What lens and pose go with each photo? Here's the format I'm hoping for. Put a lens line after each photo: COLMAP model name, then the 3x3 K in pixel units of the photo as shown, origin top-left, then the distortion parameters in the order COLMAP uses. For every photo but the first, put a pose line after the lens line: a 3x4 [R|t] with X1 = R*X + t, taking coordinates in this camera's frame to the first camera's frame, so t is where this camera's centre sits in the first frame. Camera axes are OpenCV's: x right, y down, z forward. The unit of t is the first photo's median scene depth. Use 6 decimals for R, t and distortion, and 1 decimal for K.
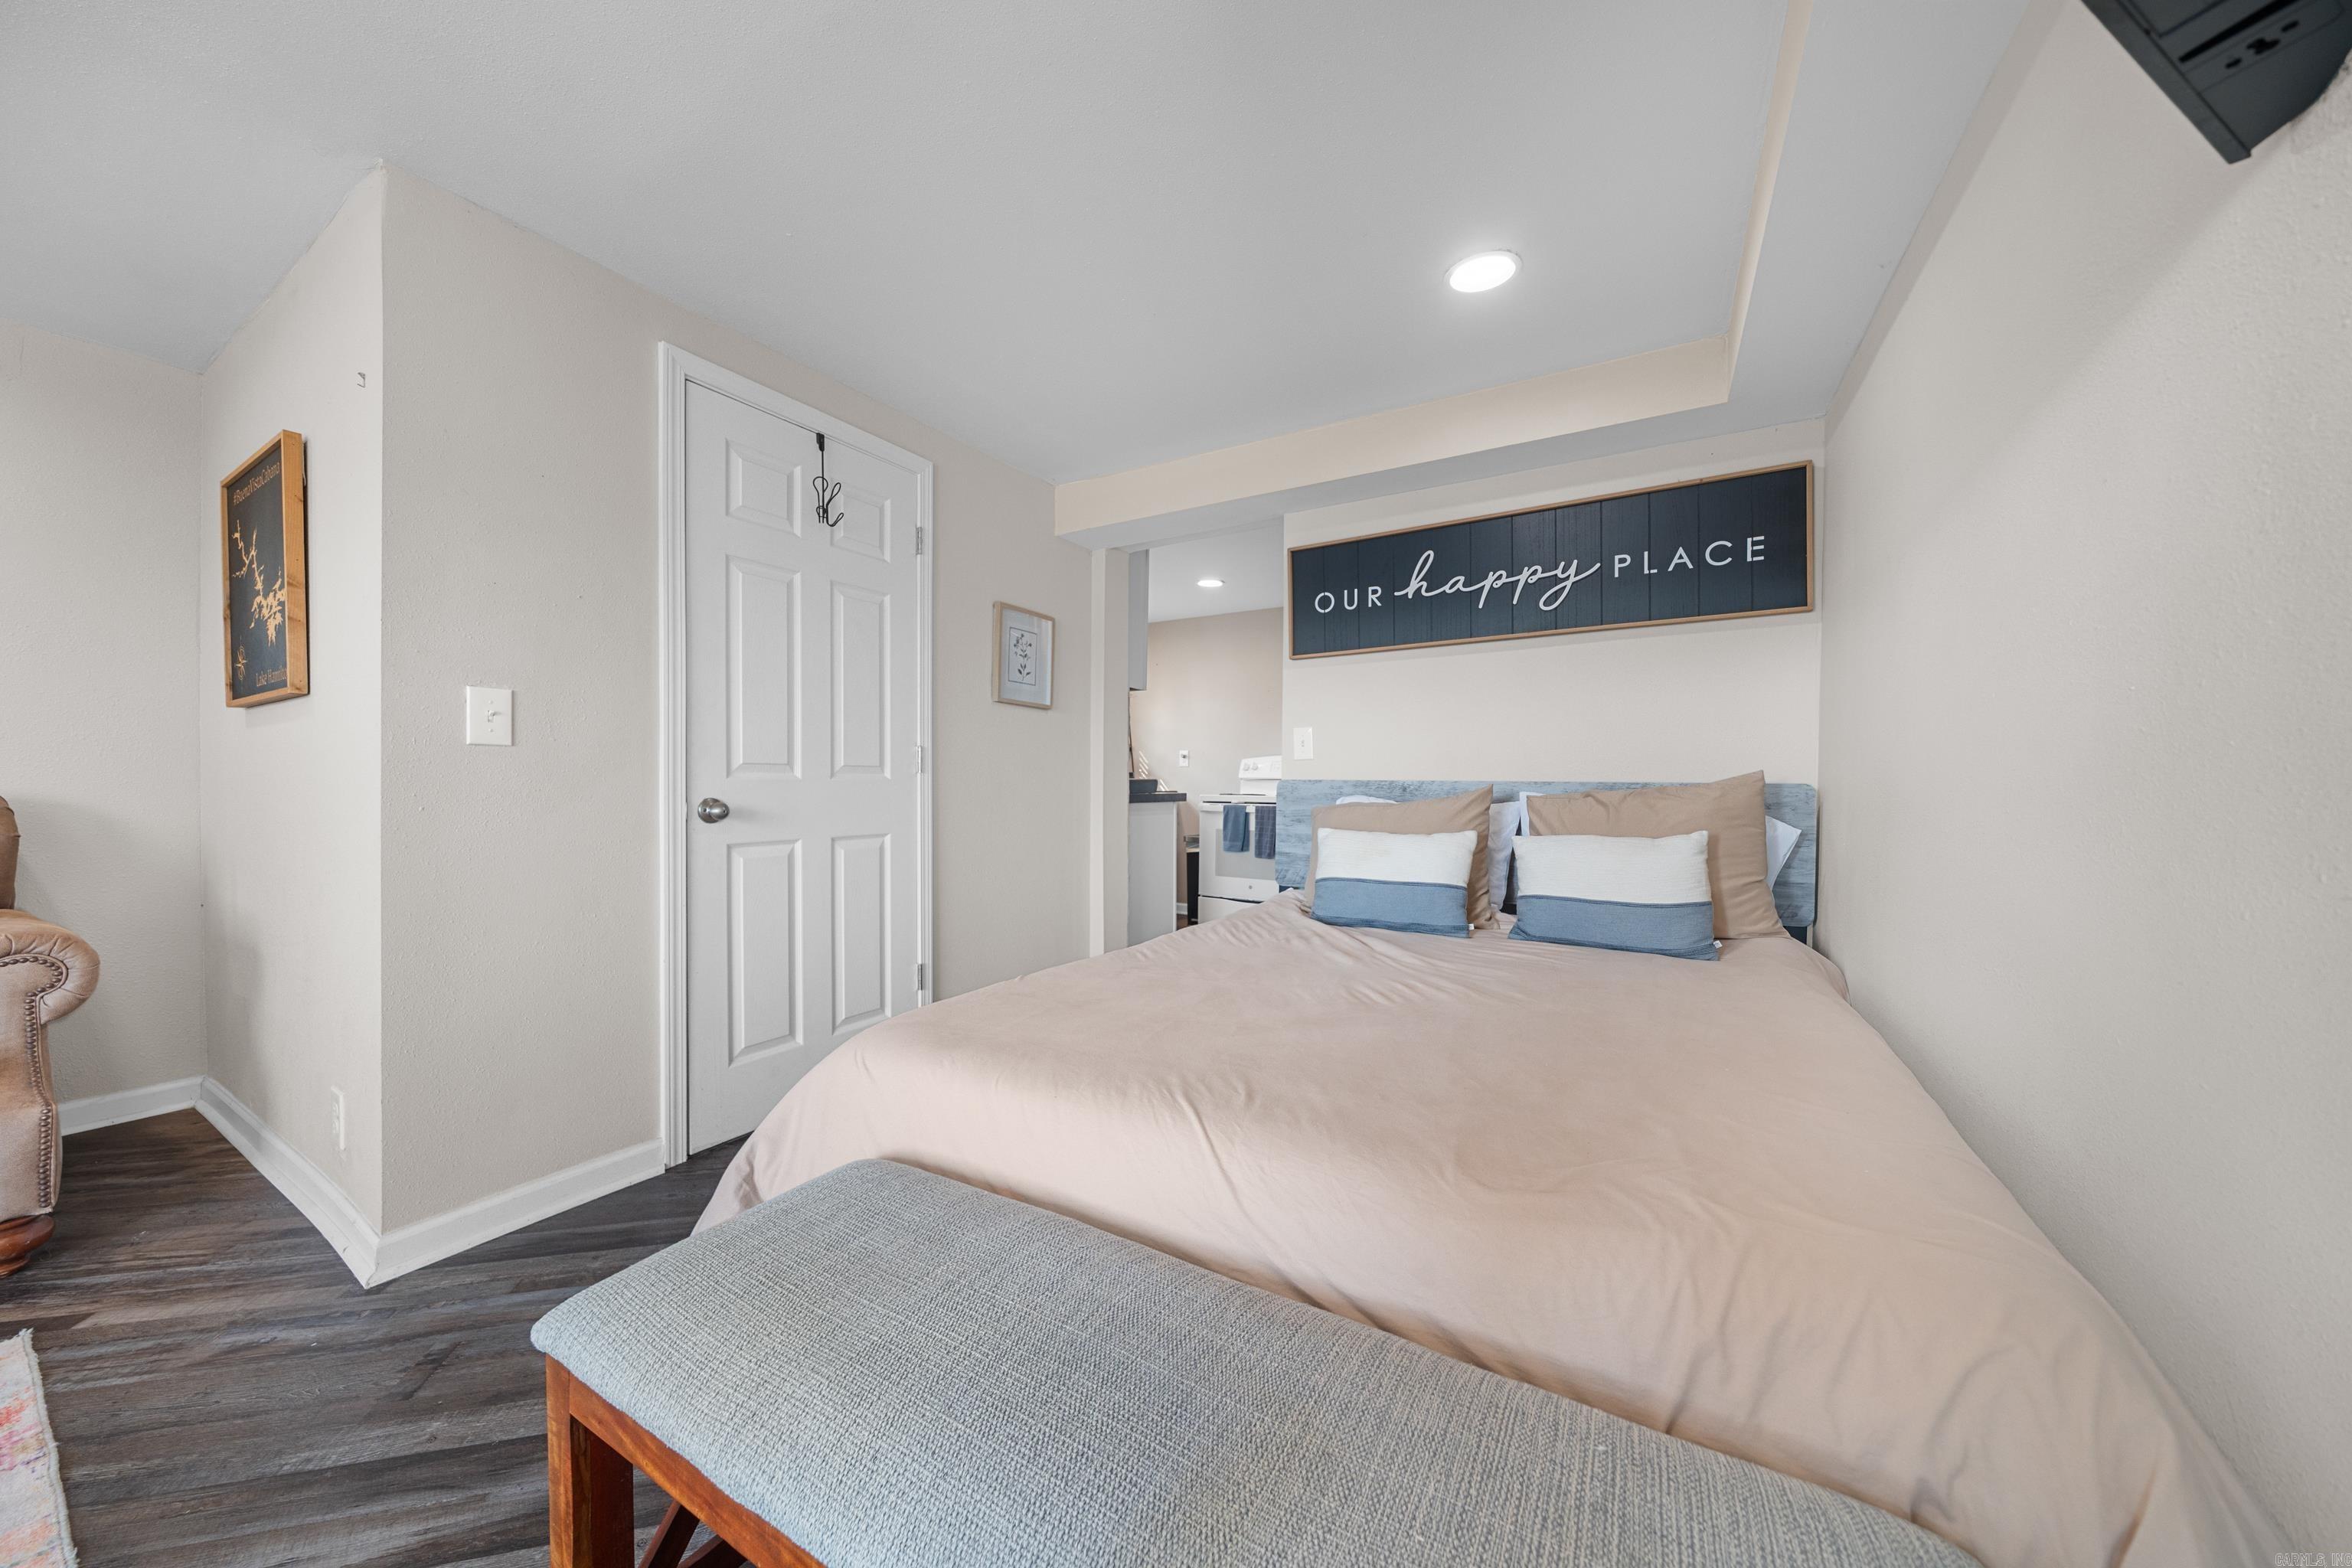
lens RADIAL K [[807.0, 0, 1174.7], [0, 807.0, 788.3], [0, 0, 1]] dist [-0.002796, -0.000303]
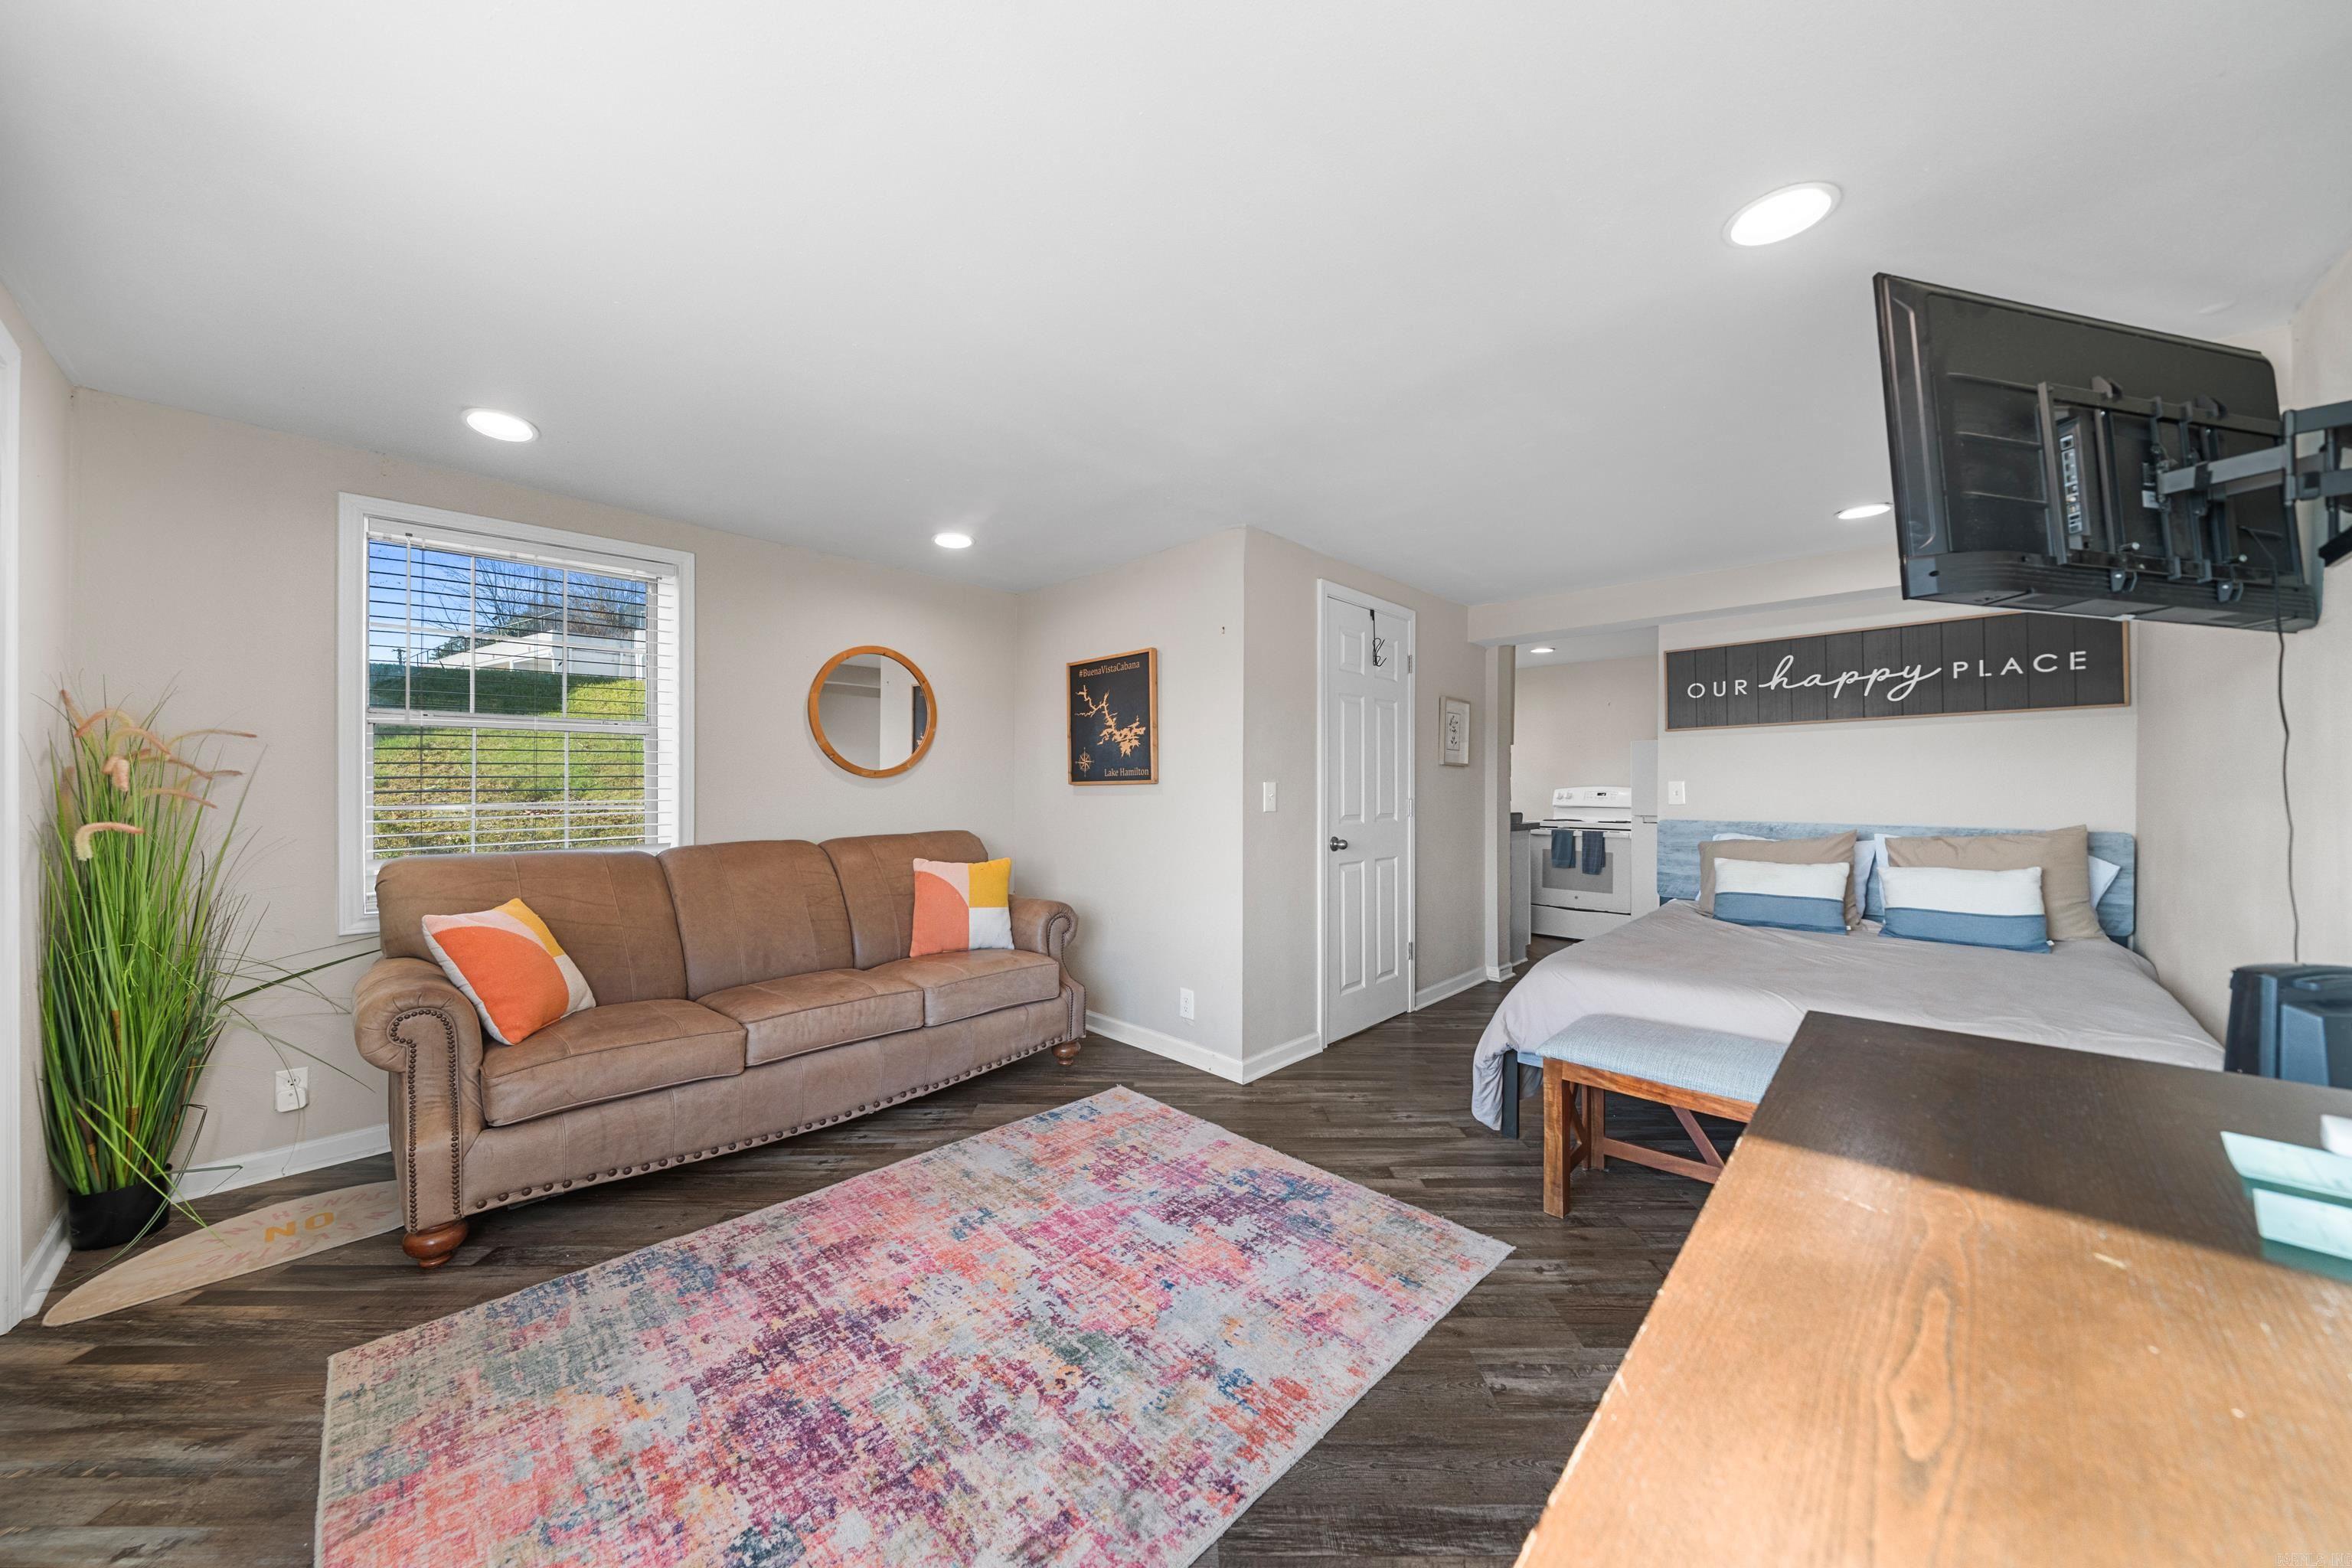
lens RADIAL K [[807.0, 0, 1177.5], [0, 807.0, 785.9], [0, 0, 1]] dist [-0.002796, -0.000303]
pose [[0.974900, -0.004707, -0.222592, -0.442842], [0.002259, 0.999934, -0.011253, -0.066169], [0.222631, 0.010468, 0.974847, -0.634173]]
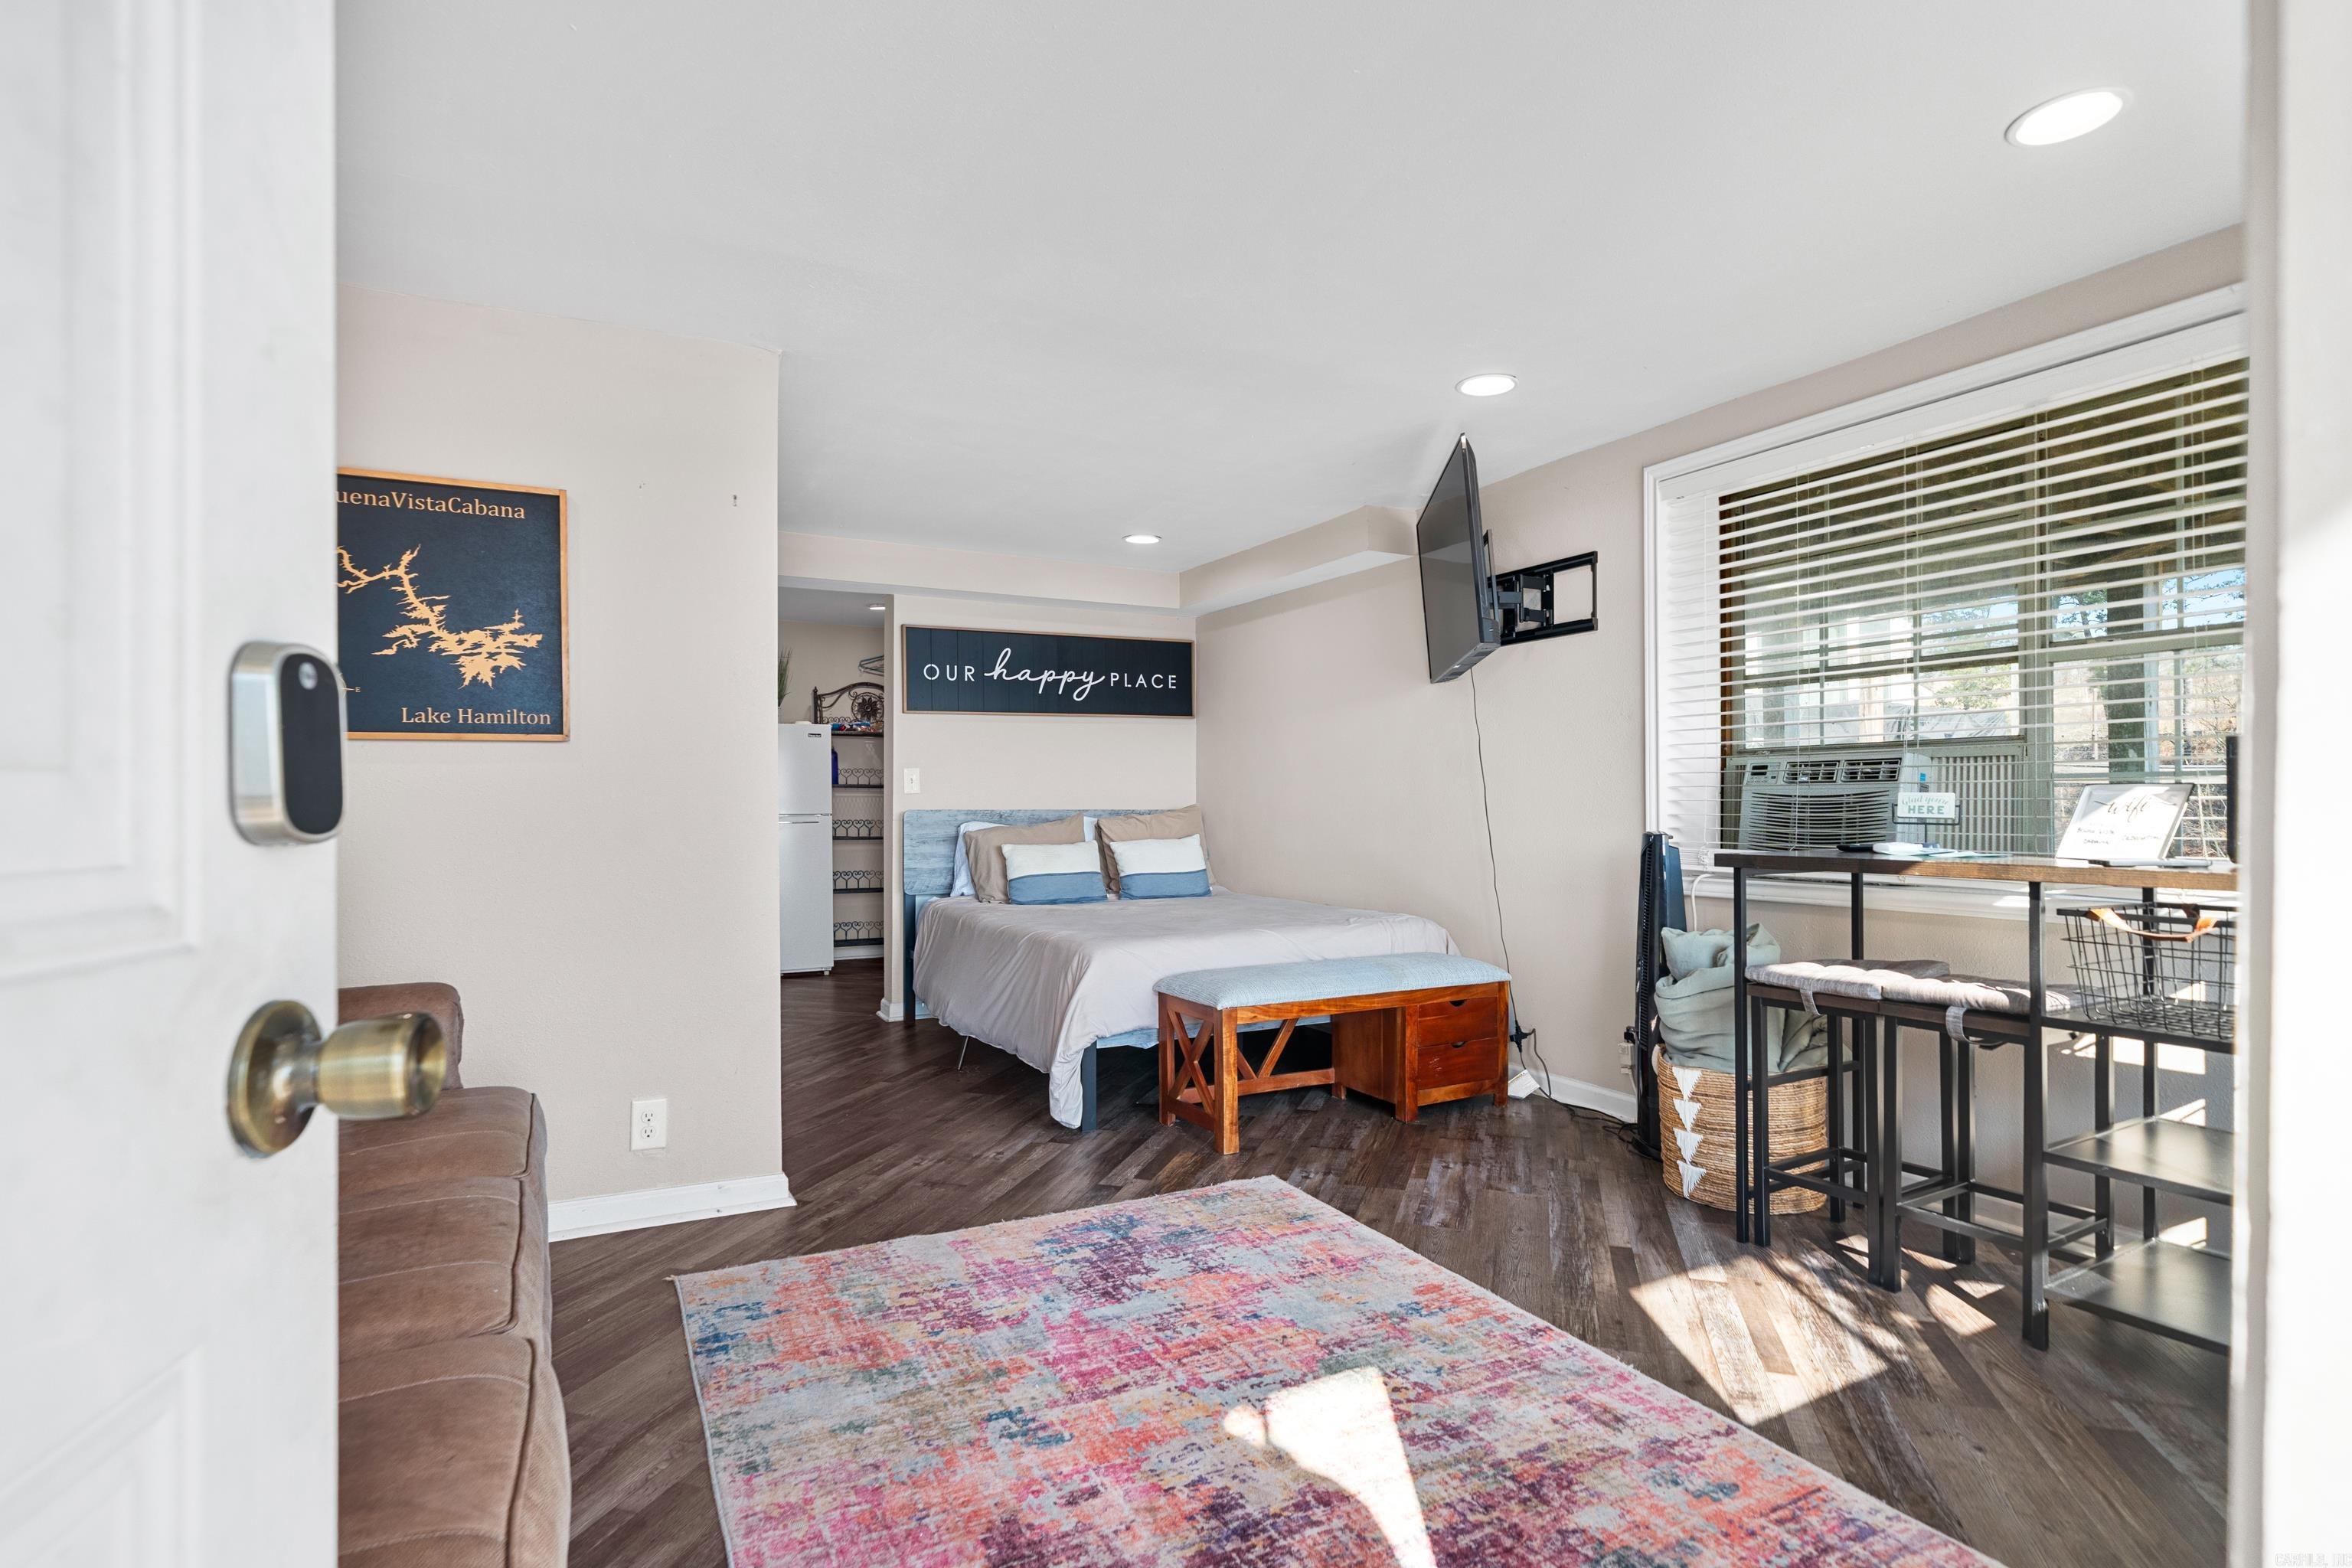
lens RADIAL K [[1156.0, 0, 1176.5], [0, 1156.0, 777.2], [0, 0, 1]] dist [-0.004730, 0.000048]
pose [[0.506855, 0.011394, 0.861956, -1.447484], [0.016335, 0.999606, -0.022818, -0.017045], [-0.861877, 0.025646, 0.506469, -0.320838]]
